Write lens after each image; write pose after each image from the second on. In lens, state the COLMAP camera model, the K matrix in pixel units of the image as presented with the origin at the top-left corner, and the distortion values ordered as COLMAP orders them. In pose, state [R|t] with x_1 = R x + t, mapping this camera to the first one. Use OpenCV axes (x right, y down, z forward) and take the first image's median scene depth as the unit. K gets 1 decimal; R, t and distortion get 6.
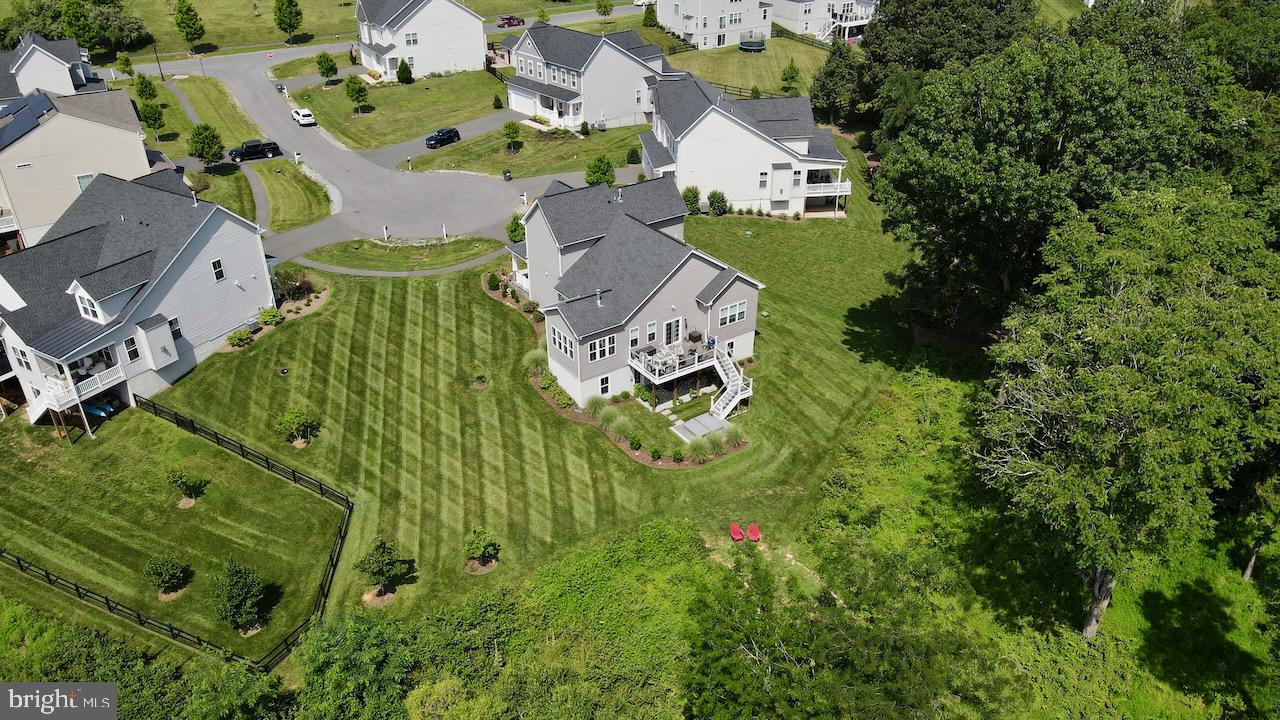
lens RADIAL K [[945.1, 0, 639.9], [0, 945.1, 370.4], [0, 0, 1]] dist [0.015094, 0.003294]
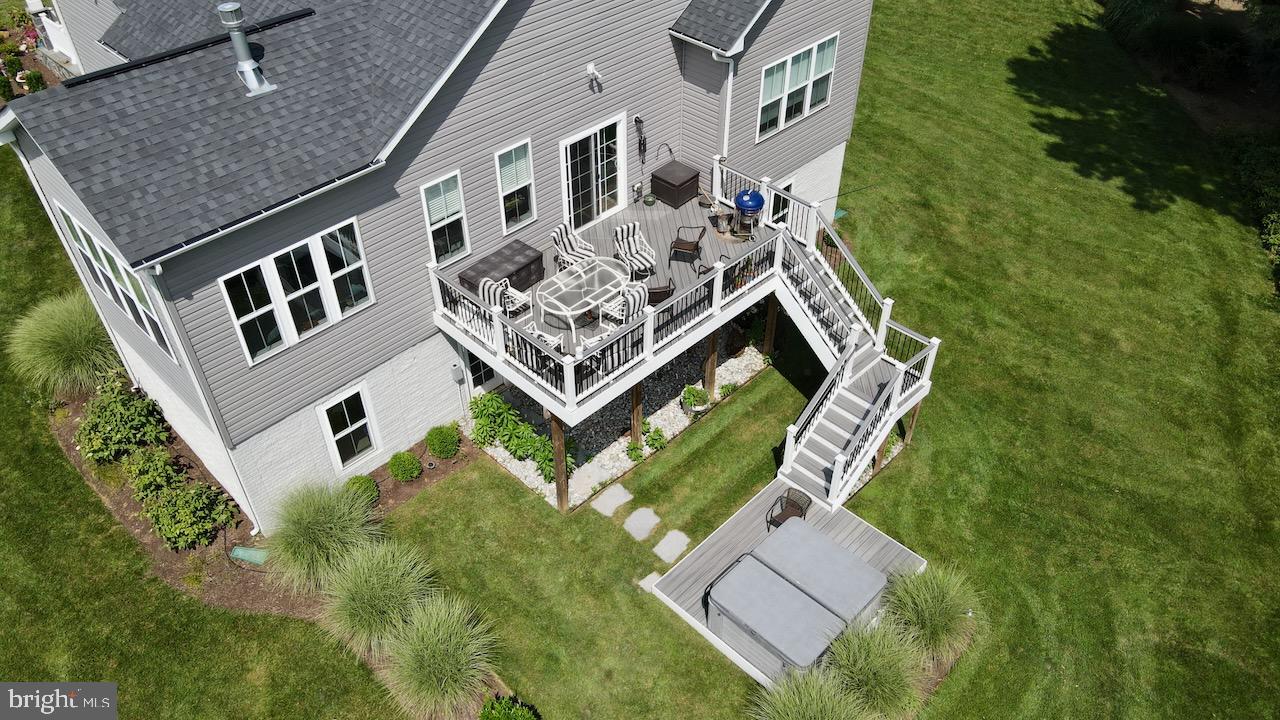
lens RADIAL K [[942.8, 0, 642.1], [0, 942.8, 374.7], [0, 0, 1]] dist [-0.006328, 0.003388]
pose [[0.981004, -0.126133, 0.147385, 0.002413], [0.093810, 0.973471, 0.208697, -0.039720], [-0.169799, -0.190906, 0.966811, 0.727955]]
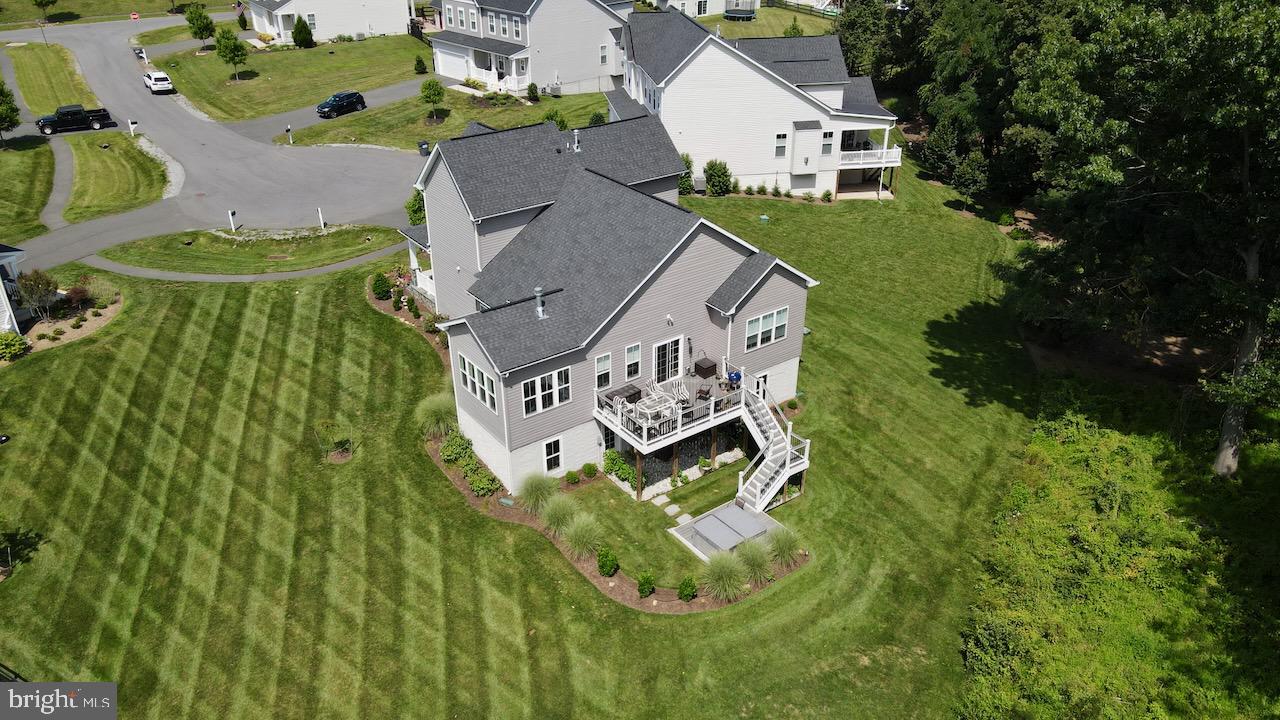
lens RADIAL K [[942.8, 0, 642.1], [0, 942.8, 374.7], [0, 0, 1]] dist [-0.006328, 0.003388]
pose [[0.999228, -0.015772, 0.035991, -0.002853], [0.016684, 0.999544, -0.025178, -0.017200], [-0.035577, 0.025759, 0.999035, 0.407090]]
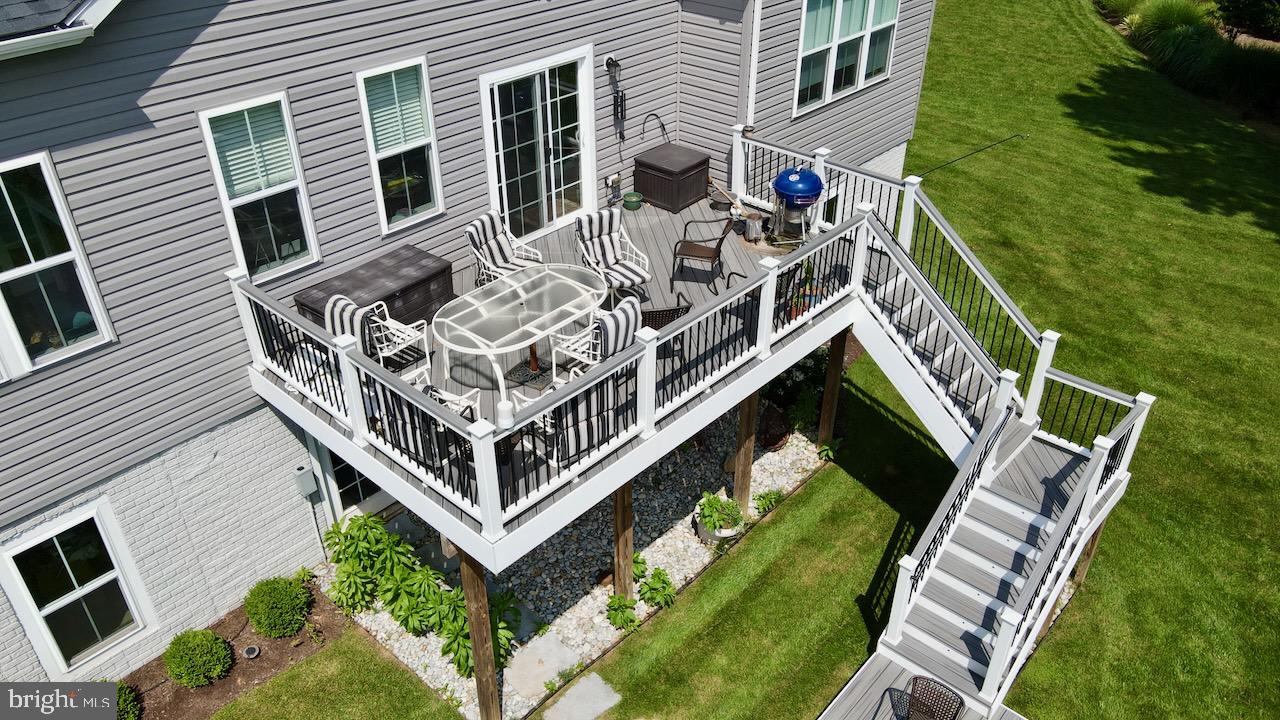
lens RADIAL K [[927.5, 0, 639.4], [0, 927.5, 381.6], [0, 0, 1]] dist [0.016401, 0.004657]
pose [[0.972139, -0.129473, 0.195405, 0.014786], [0.116491, 0.990235, 0.076576, -0.012391], [-0.203411, -0.051679, 0.977729, 0.831799]]
